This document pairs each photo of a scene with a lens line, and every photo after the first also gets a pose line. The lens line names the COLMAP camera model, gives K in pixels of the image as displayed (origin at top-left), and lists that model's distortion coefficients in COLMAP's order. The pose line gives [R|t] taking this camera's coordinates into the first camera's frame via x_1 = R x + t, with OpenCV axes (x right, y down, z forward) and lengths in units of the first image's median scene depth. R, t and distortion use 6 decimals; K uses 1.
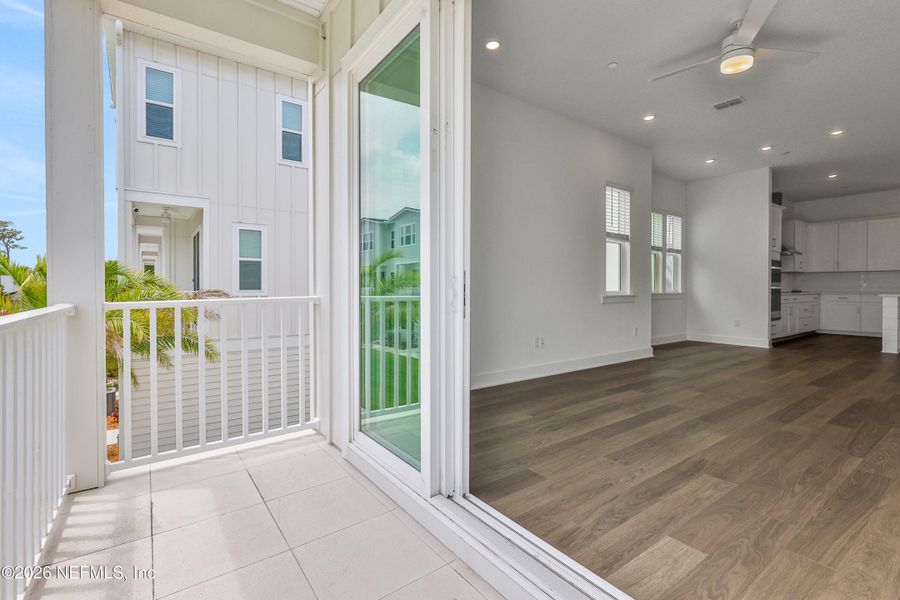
lens RADIAL K [[416.7, 0, 442.9], [0, 416.7, 289.6], [0, 0, 1]] dist [-0.000176, -0.000015]
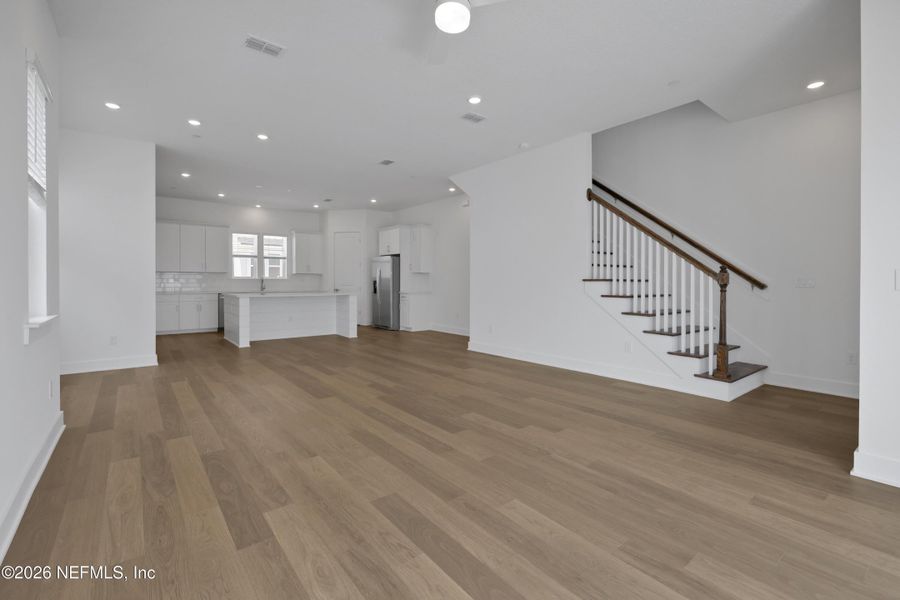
lens RADIAL K [[397.9, 0, 446.6], [0, 397.9, 282.4], [0, 0, 1]] dist [-0.002247, -0.000027]
pose [[-0.035902, -0.001779, 0.999354, -0.021300], [0.006595, 0.999976, 0.002017, -0.025389], [-0.999334, 0.006663, -0.035890, 0.569246]]
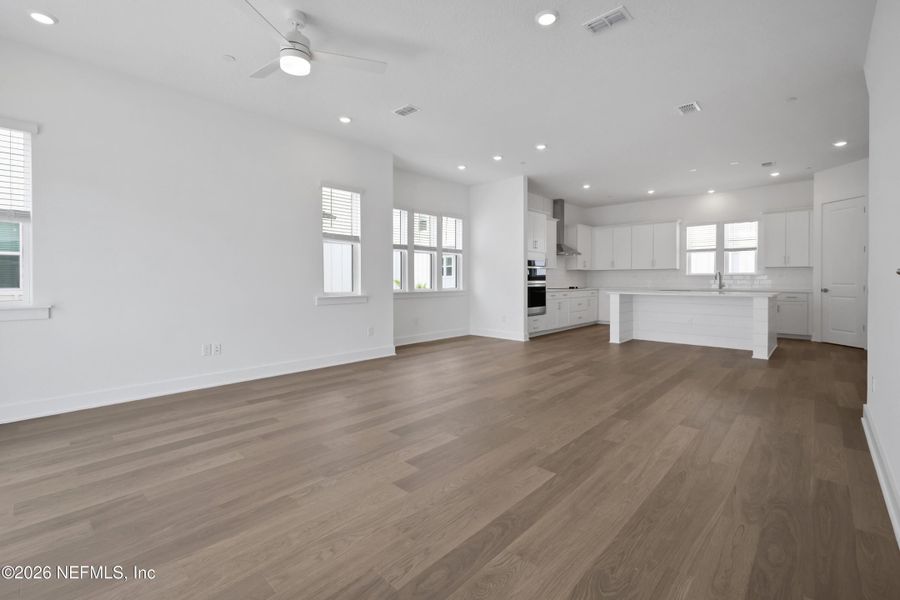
lens RADIAL K [[397.9, 0, 446.6], [0, 397.9, 282.4], [0, 0, 1]] dist [-0.002247, -0.000027]
pose [[0.981634, -0.003021, 0.190750, 0.476395], [0.002625, 0.999994, 0.002330, -0.021058], [-0.190756, -0.001786, 0.981636, 0.018668]]
